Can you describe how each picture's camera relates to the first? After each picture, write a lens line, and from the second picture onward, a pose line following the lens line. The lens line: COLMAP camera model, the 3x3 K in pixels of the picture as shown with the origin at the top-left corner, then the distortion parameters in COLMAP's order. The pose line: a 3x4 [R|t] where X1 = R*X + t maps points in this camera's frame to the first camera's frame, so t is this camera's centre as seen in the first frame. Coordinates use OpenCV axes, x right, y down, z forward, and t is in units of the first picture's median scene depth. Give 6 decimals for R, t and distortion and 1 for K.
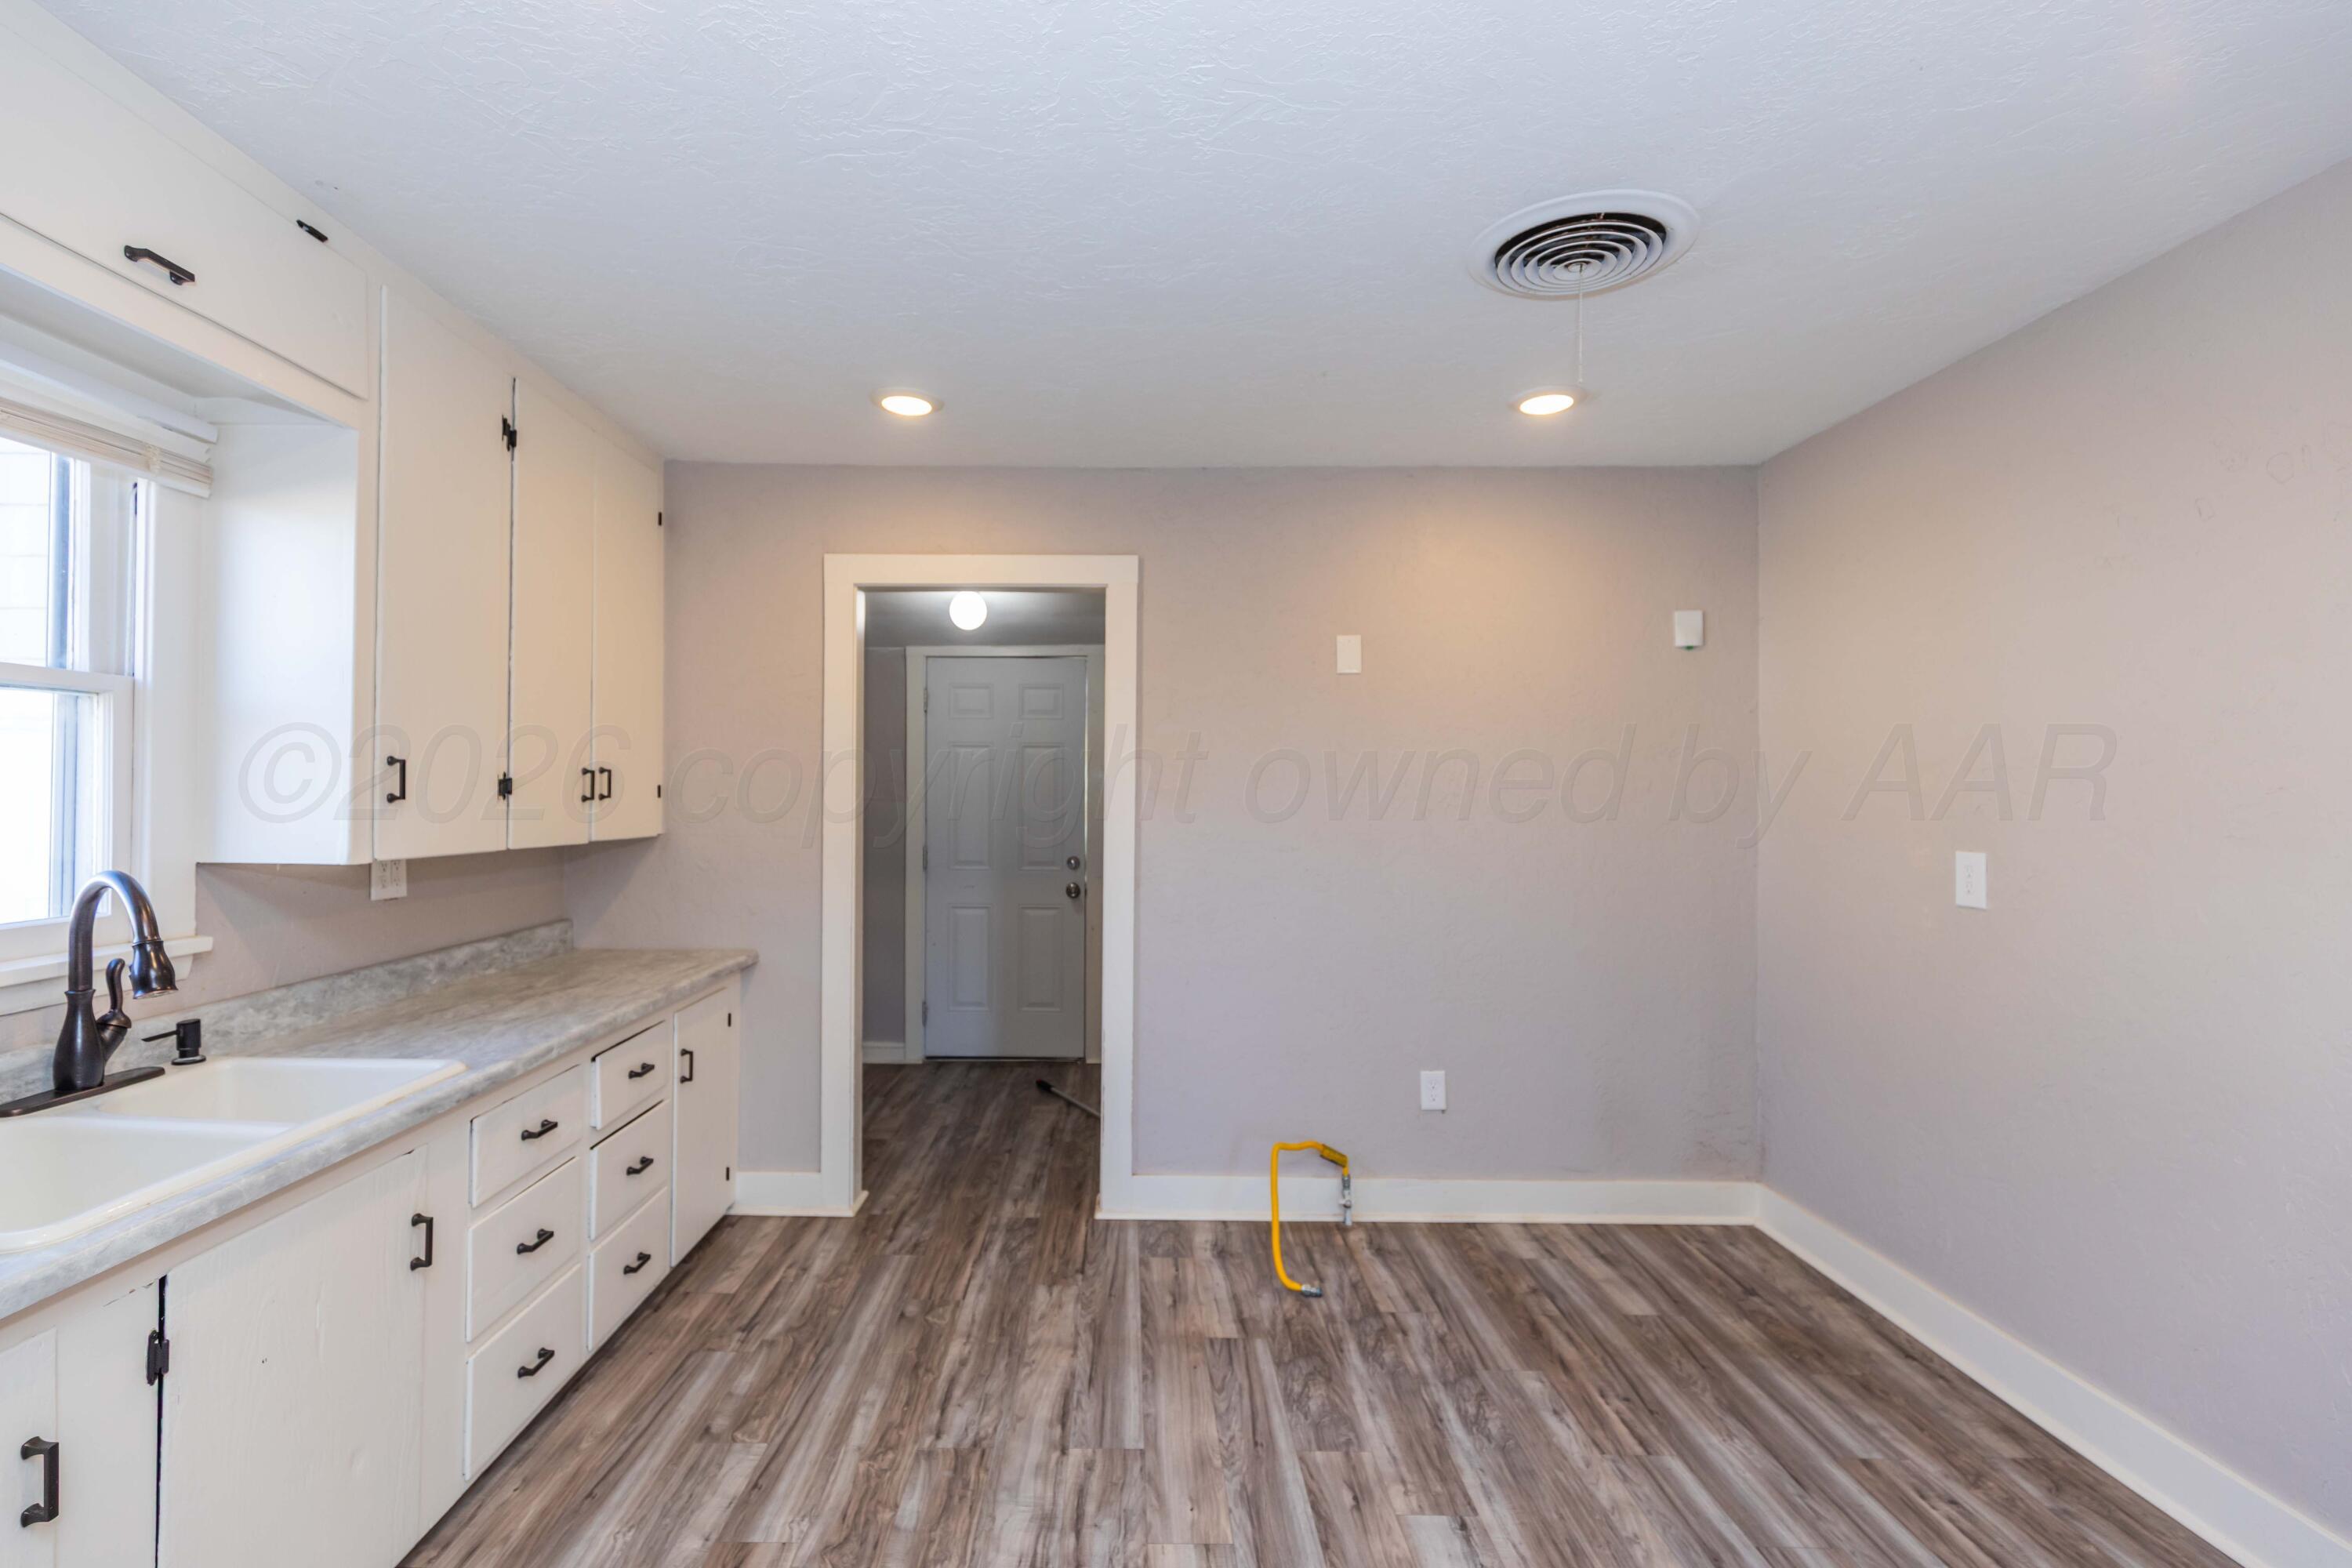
lens RADIAL K [[1071.1, 0, 1111.7], [0, 1071.1, 797.8], [0, 0, 1]] dist [0.004470, -0.000050]
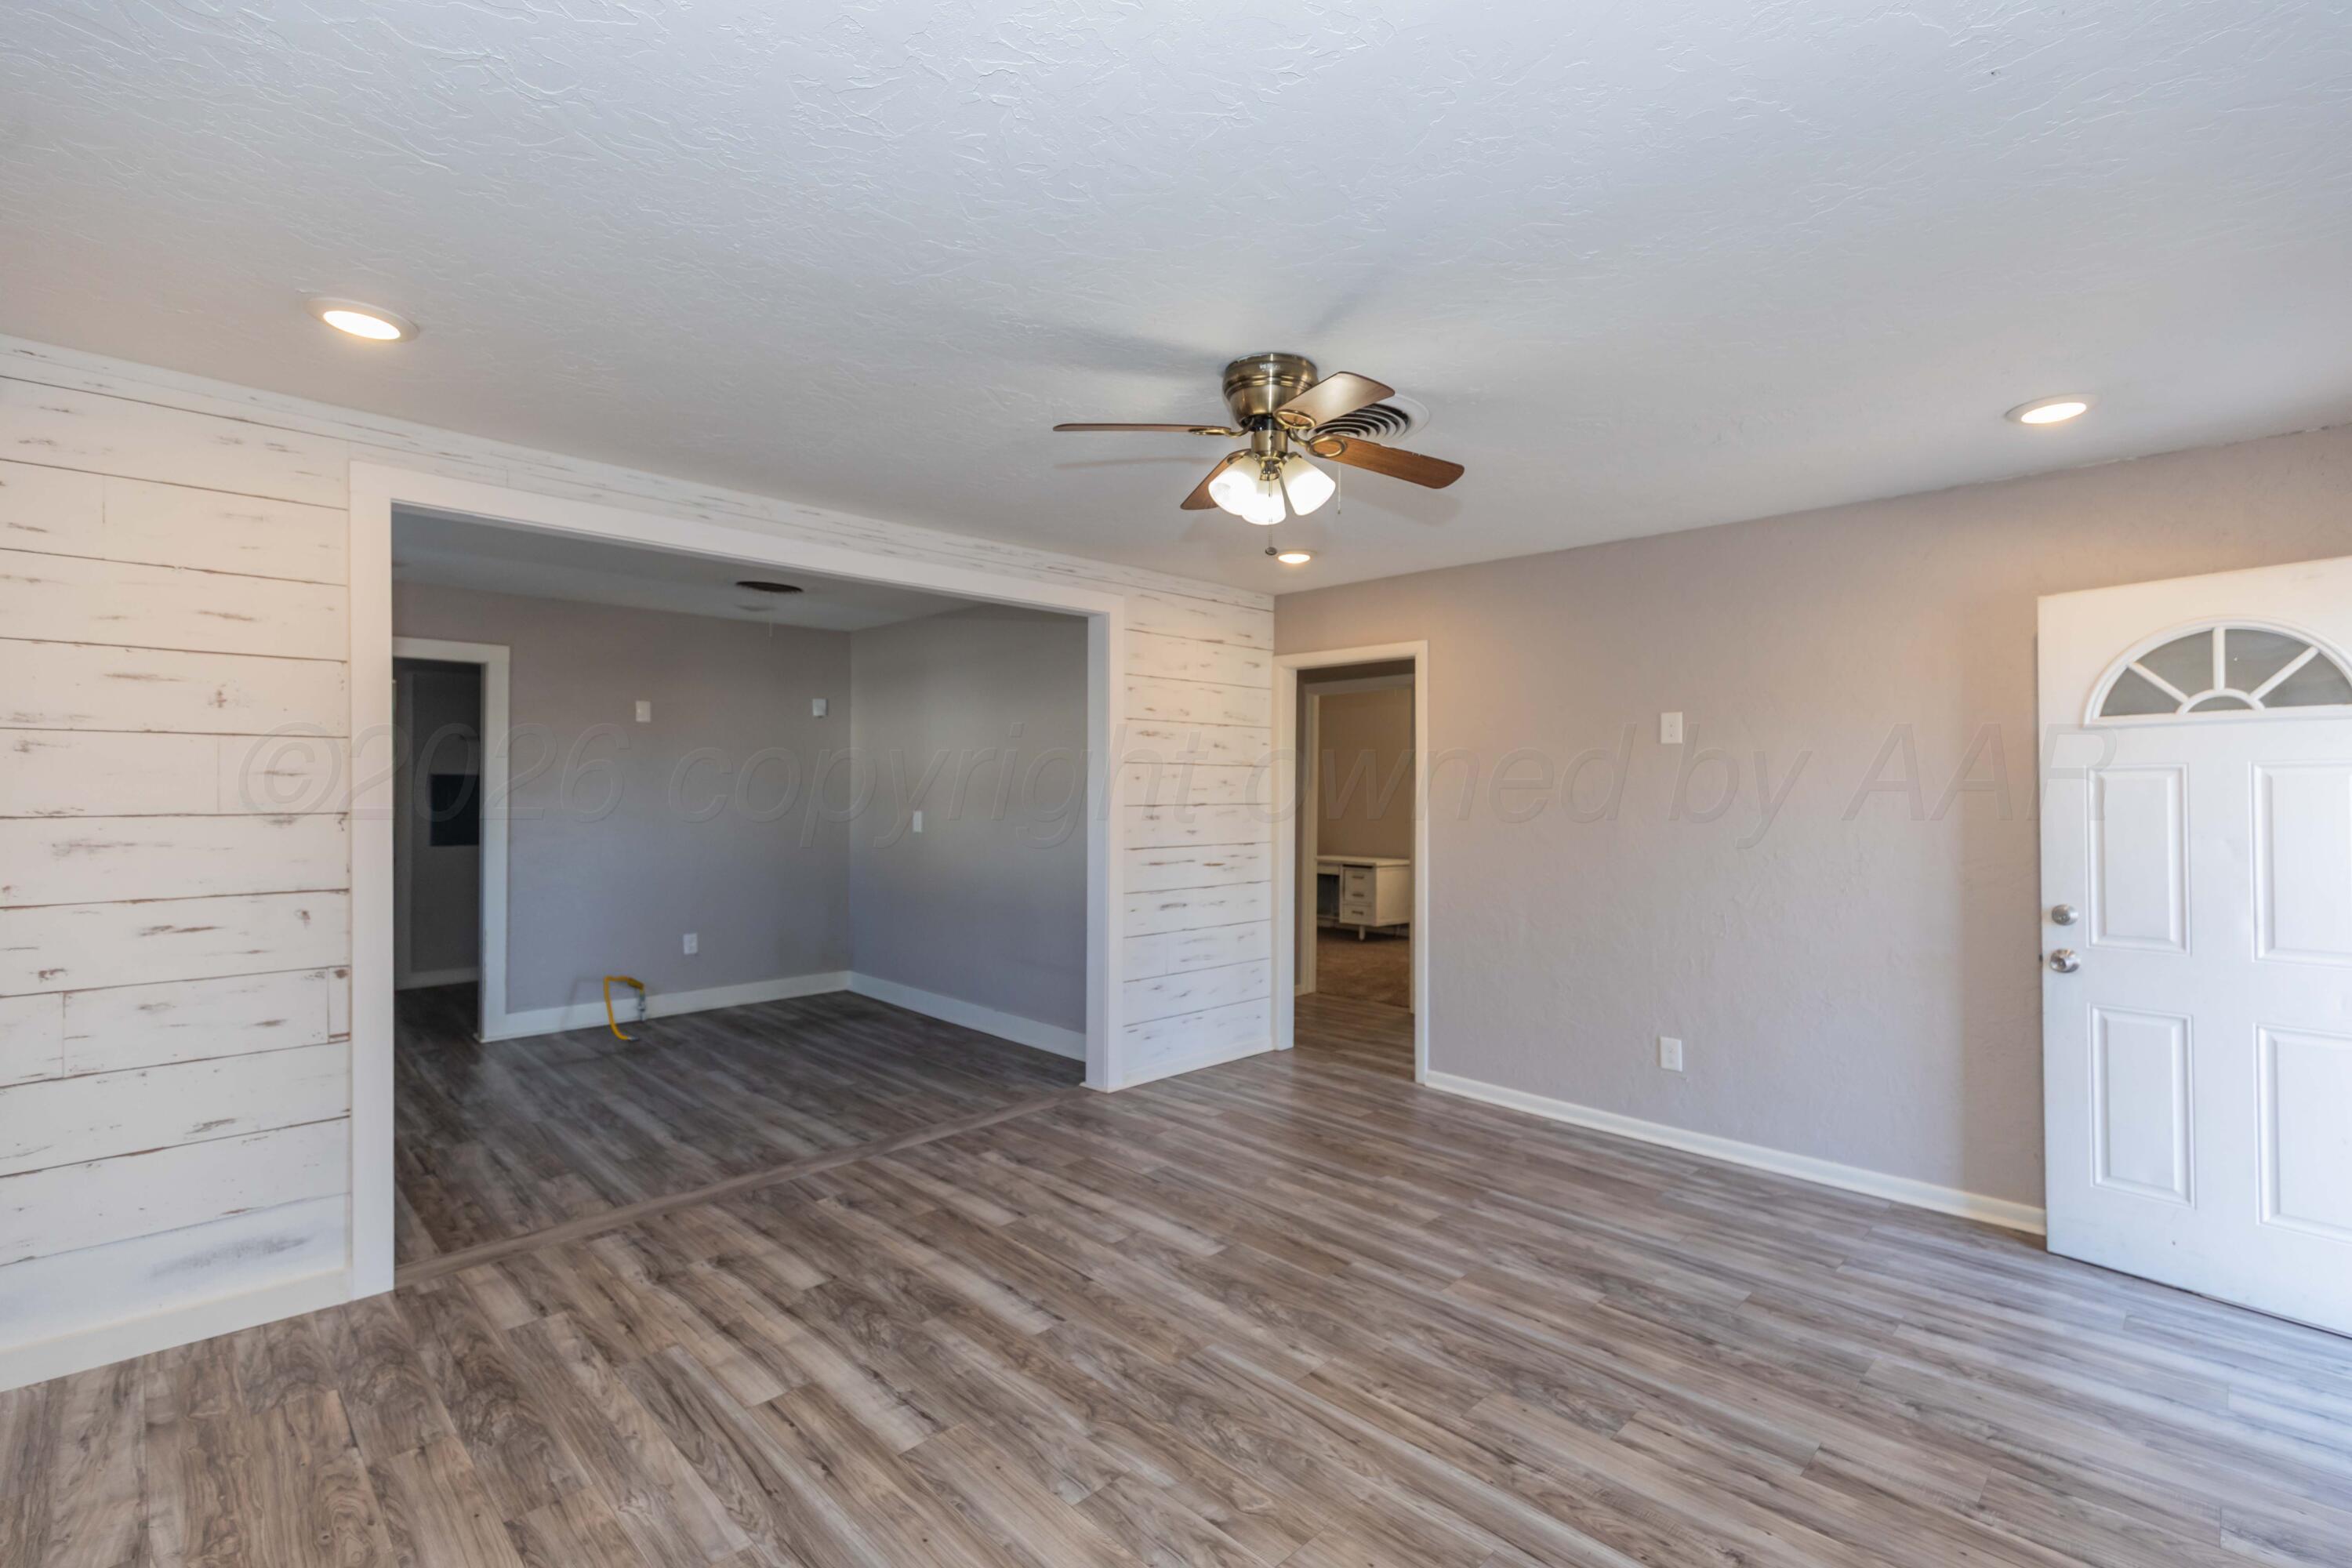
lens RADIAL K [[1054.0, 0, 1170.6], [0, 1054.0, 787.6], [0, 0, 1]] dist [0.002505, -0.000122]
pose [[0.709601, -0.008820, 0.704549, -0.536856], [0.002407, 0.999946, 0.010094, -0.020968], [-0.704600, -0.005467, 0.709584, -1.203598]]
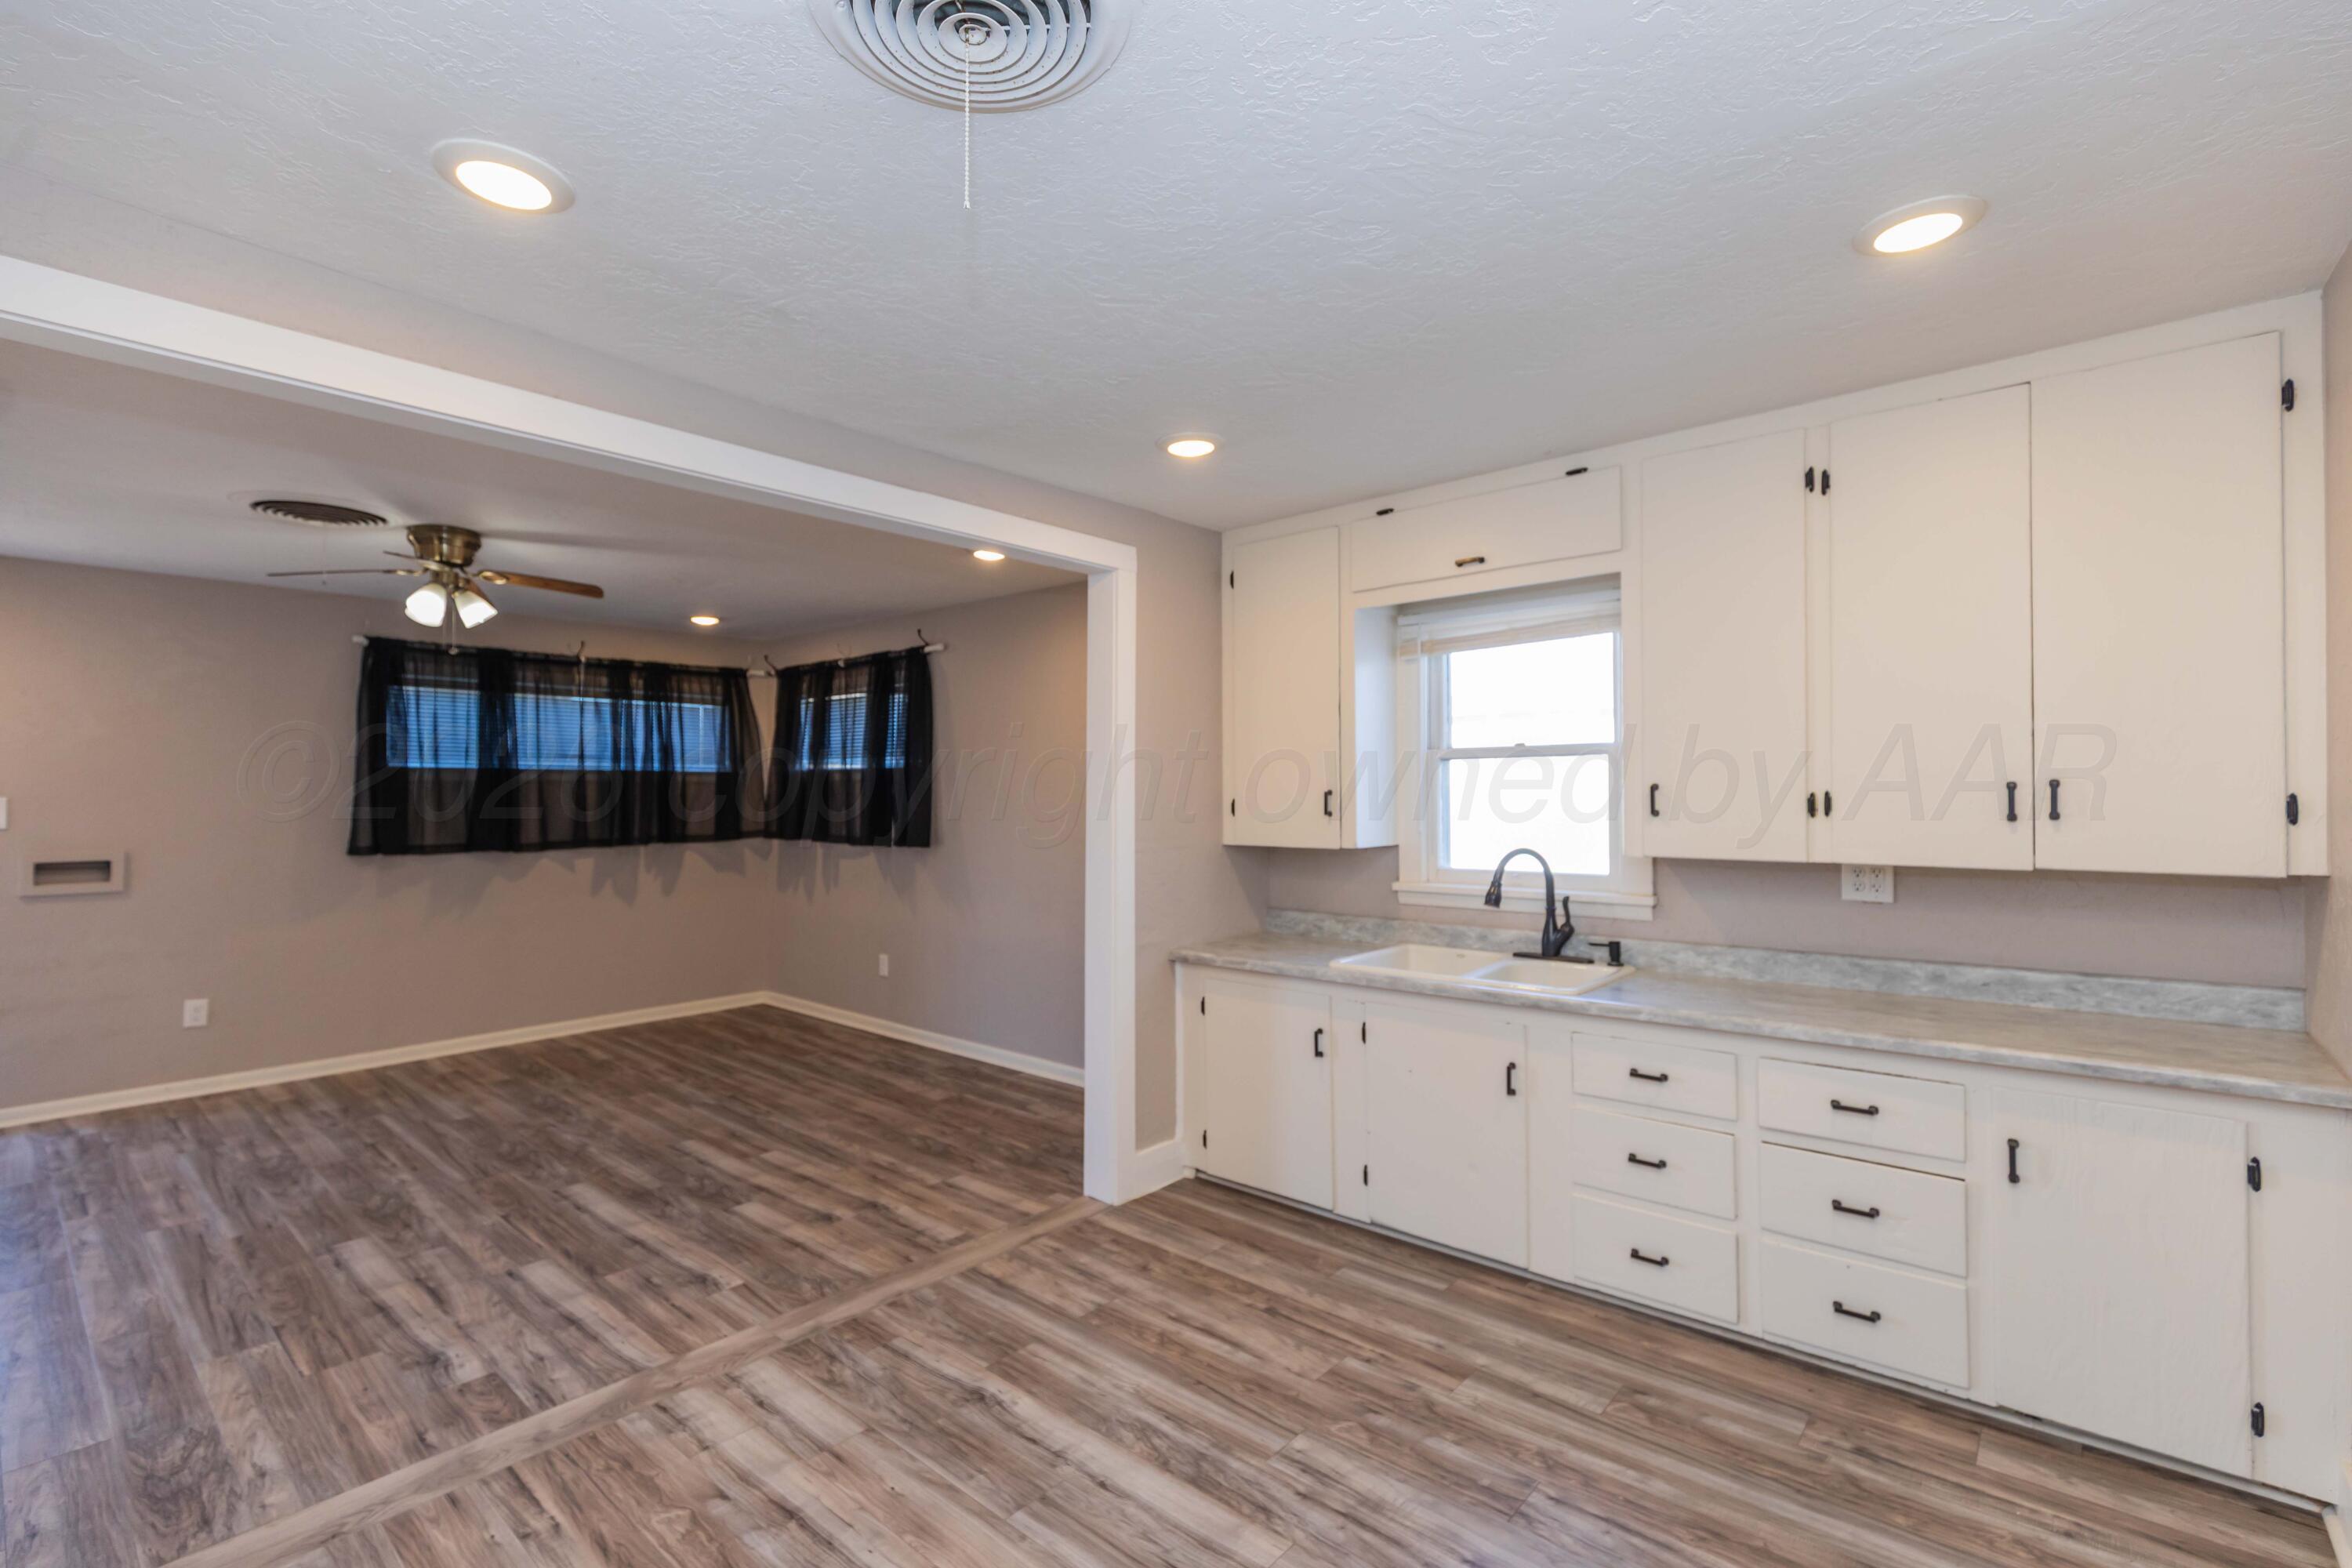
lens RADIAL K [[1046.5, 0, 1198.1], [0, 1046.5, 782.7], [0, 0, 1]] dist [-0.001728, 0.000239]
pose [[-0.636782, -0.012133, -0.770949, 0.661048], [-0.001023, 0.999889, -0.014892, -0.016090], [0.771043, -0.008695, -0.636723, 1.189015]]
